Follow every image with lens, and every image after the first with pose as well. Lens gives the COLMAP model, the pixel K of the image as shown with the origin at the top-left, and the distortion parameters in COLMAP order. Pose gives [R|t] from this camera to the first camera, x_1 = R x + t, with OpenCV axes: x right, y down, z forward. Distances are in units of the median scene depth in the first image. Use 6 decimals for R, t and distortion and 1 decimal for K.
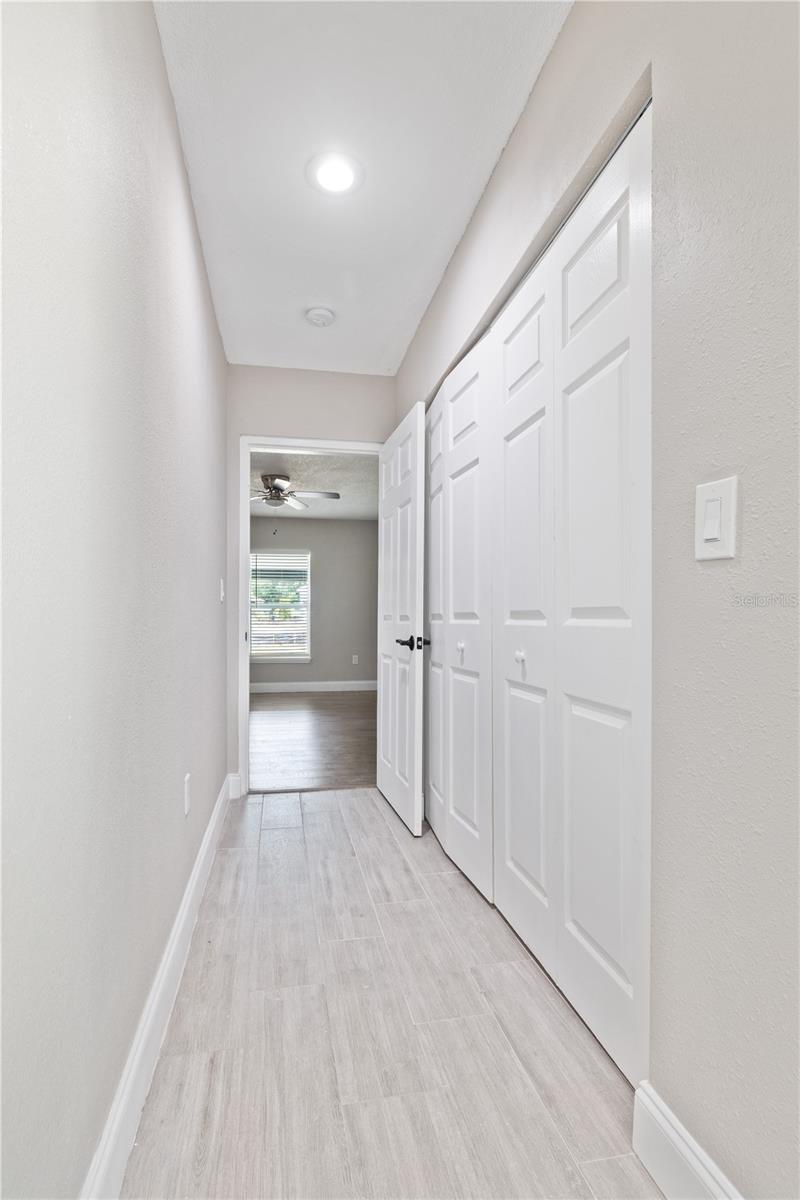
lens RADIAL K [[556.4, 0, 400.5], [0, 556.4, 603.6], [0, 0, 1]] dist [0.001155, -0.000620]
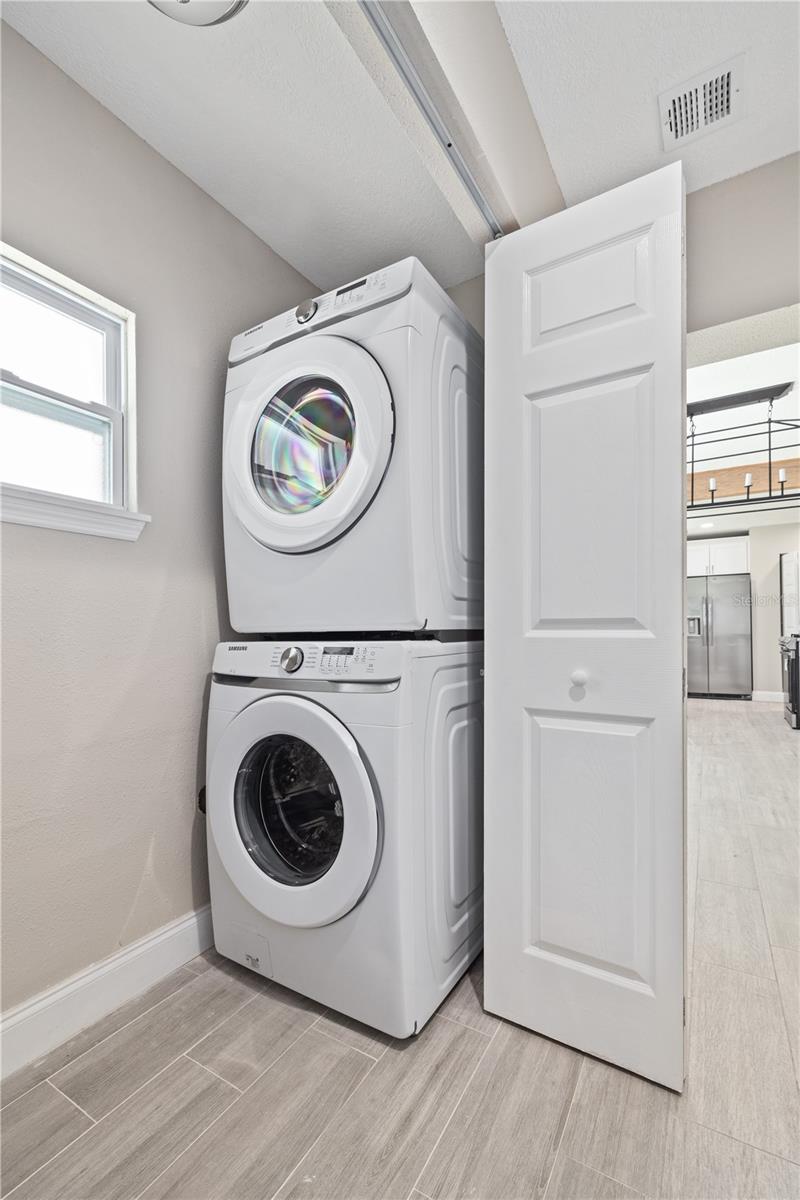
lens RADIAL K [[508.9, 0, 391.9], [0, 508.9, 620.6], [0, 0, 1]] dist [0.001319, -0.000920]
pose [[-0.708699, 0.000334, 0.705510, -0.173361], [-0.027427, 0.999231, -0.028025, 0.043311], [-0.704977, -0.039211, -0.708145, 1.783174]]
